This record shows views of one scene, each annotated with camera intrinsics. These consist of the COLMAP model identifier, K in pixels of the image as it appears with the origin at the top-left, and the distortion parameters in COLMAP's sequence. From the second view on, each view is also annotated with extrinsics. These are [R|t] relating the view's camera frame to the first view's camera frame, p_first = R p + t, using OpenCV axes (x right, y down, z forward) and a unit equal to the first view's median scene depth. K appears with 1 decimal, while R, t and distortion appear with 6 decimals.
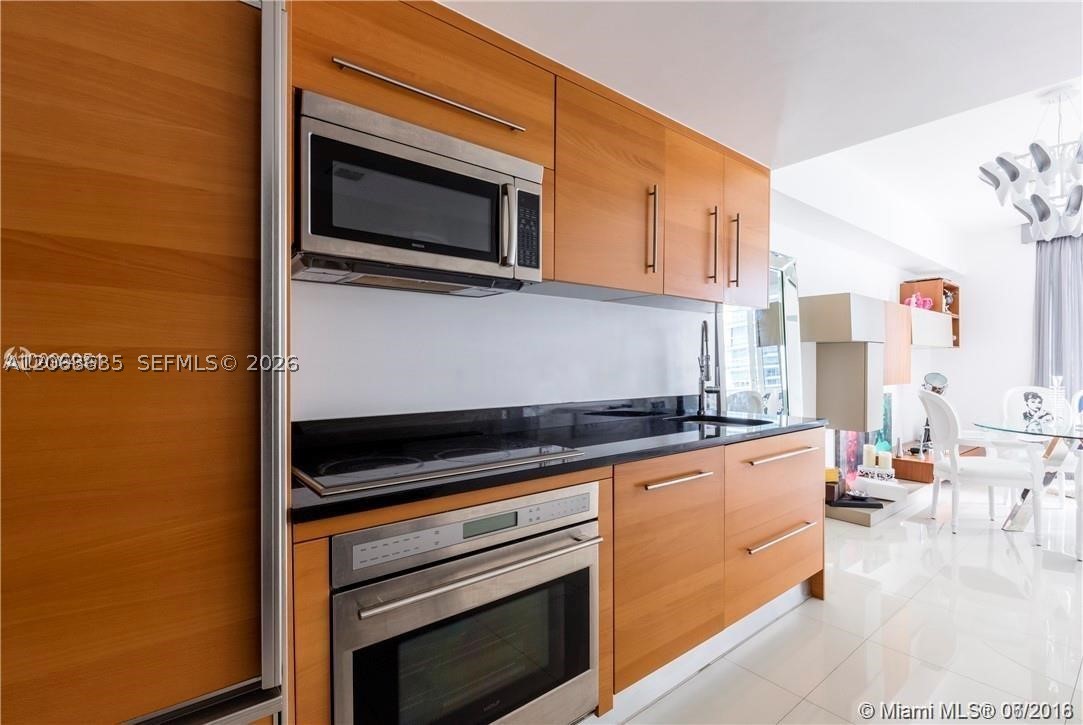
lens RADIAL K [[486.9, 0, 555.3], [0, 486.9, 367.3], [0, 0, 1]] dist [-0.000110, -0.000391]
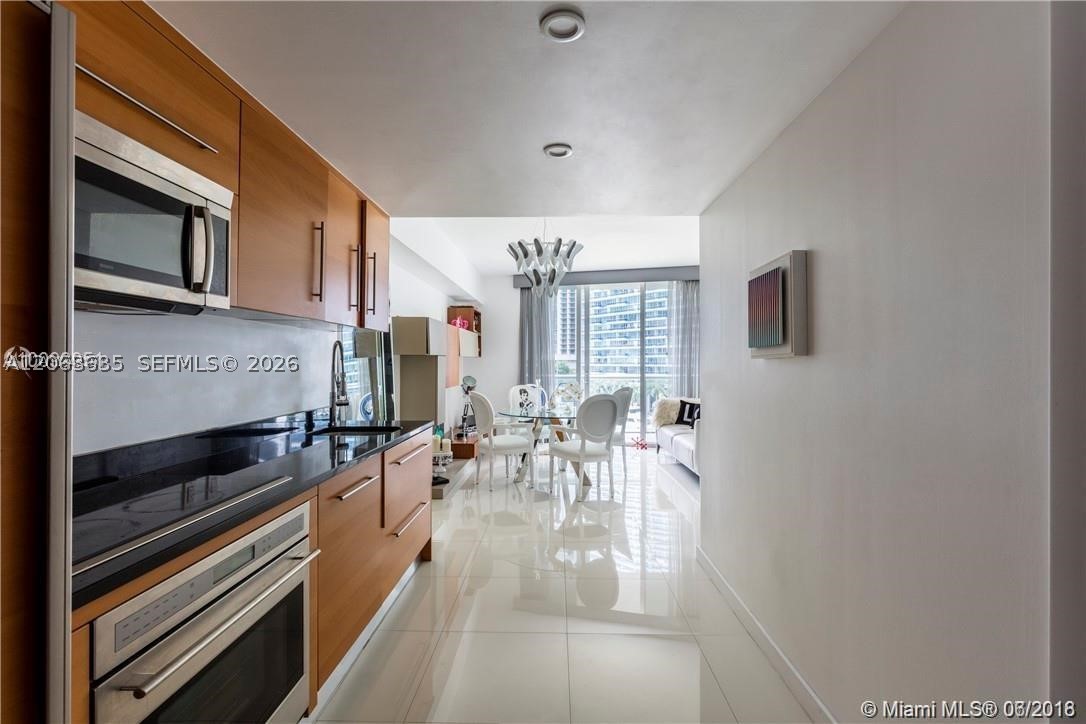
lens RADIAL K [[485.7, 0, 543.0], [0, 485.7, 362.0], [0, 0, 1]] dist [0.000227, -0.000090]
pose [[0.650796, 0.001462, 0.759251, -0.180375], [0.004542, 0.999973, -0.005818, -0.031624], [-0.759239, 0.007235, 0.650772, -0.052745]]
